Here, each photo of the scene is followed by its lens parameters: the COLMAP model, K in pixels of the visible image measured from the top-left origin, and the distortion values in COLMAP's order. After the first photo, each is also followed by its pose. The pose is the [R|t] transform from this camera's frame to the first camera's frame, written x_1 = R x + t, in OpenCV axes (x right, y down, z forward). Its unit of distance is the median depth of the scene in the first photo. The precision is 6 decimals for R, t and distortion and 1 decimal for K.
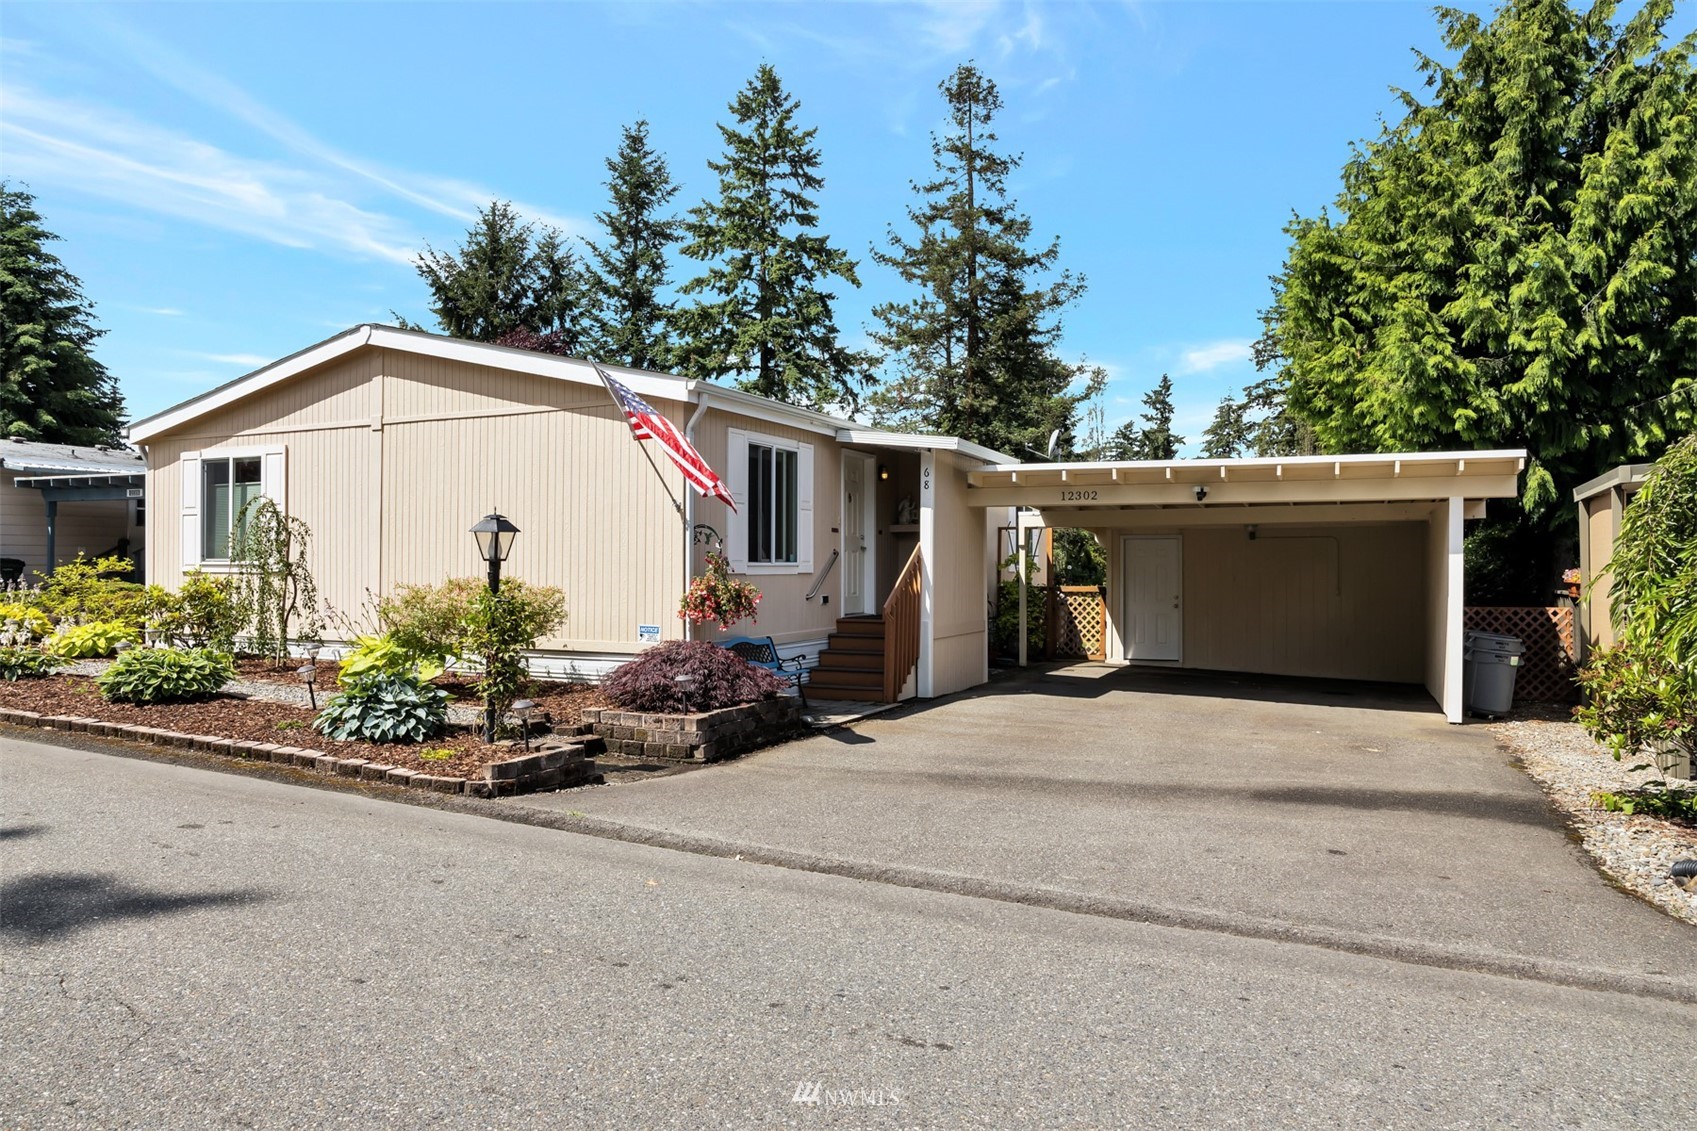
lens RADIAL K [[1115.5, 0, 848.5], [0, 1115.5, 565.5], [0, 0, 1]] dist [-0.073600, 0.056983]
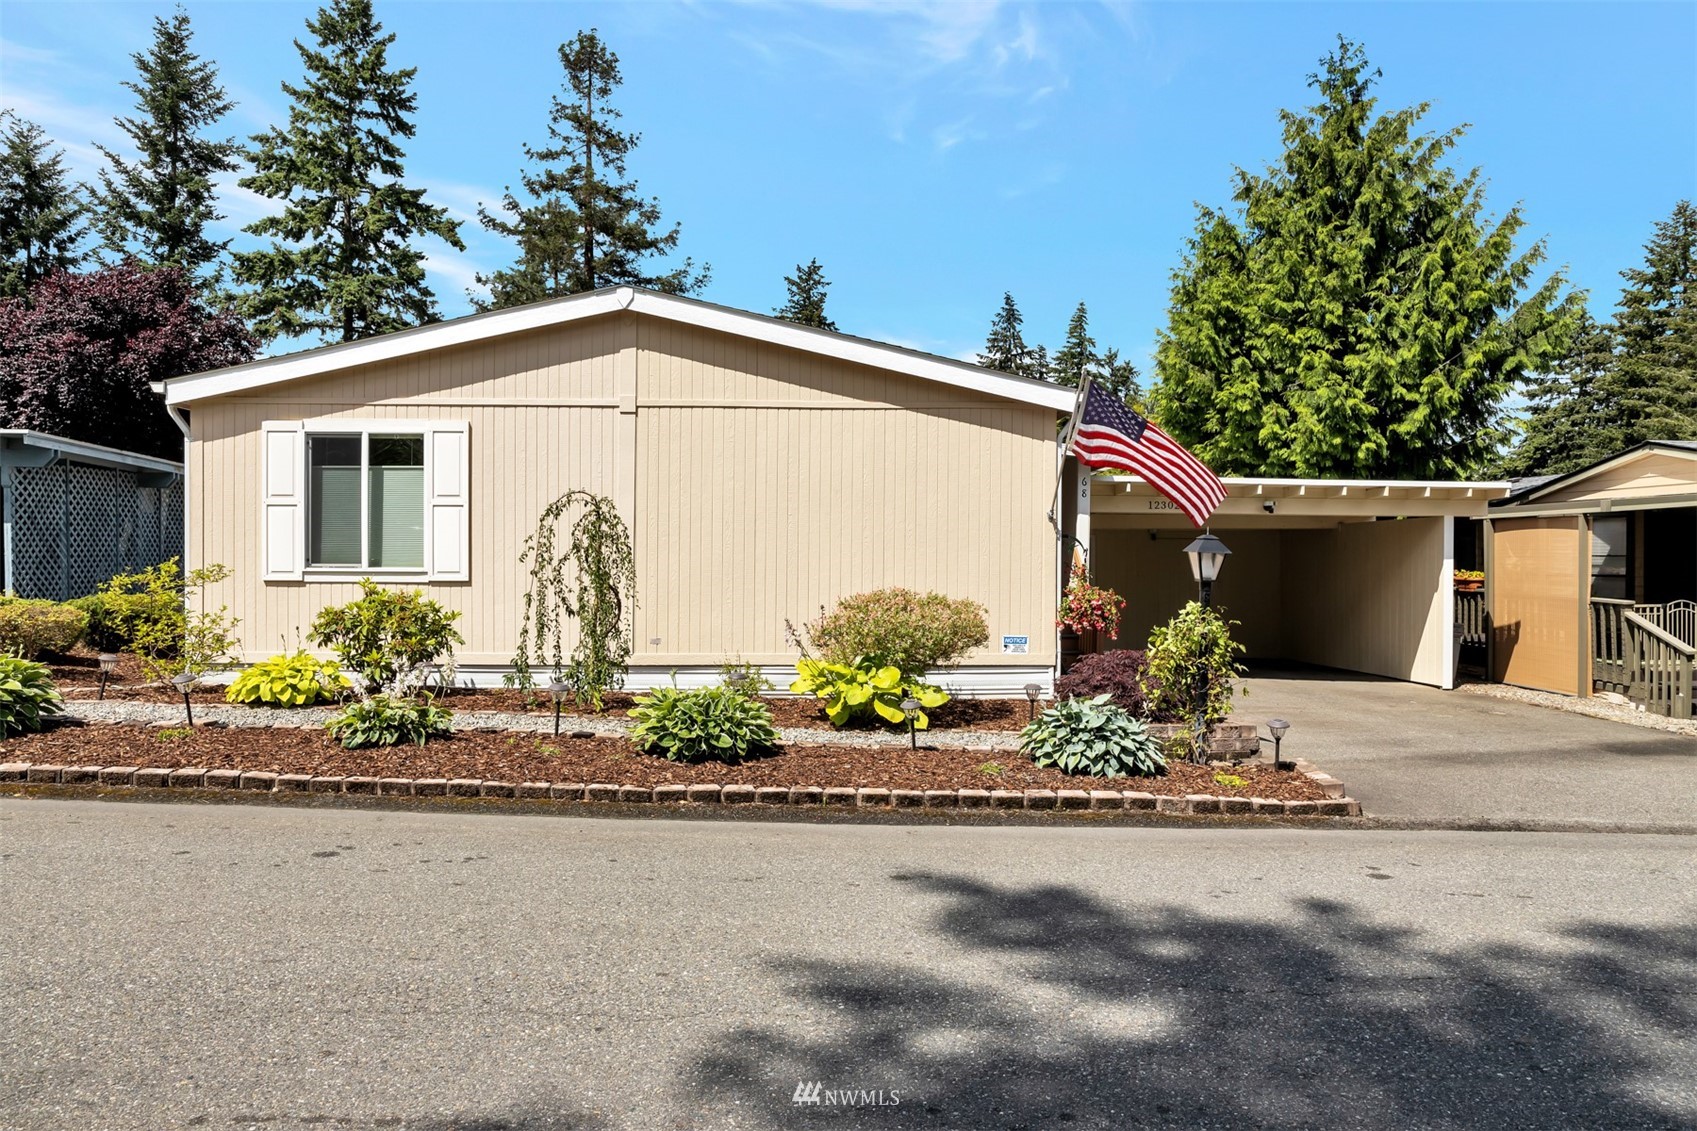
lens RADIAL K [[1115.5, 0, 848.5], [0, 1115.5, 565.5], [0, 0, 1]] dist [-0.073600, 0.056983]
pose [[0.890513, -0.002177, 0.454953, -0.120821], [-0.005618, 0.999860, 0.015781, -0.003635], [-0.454924, -0.016609, 0.890375, 0.029281]]
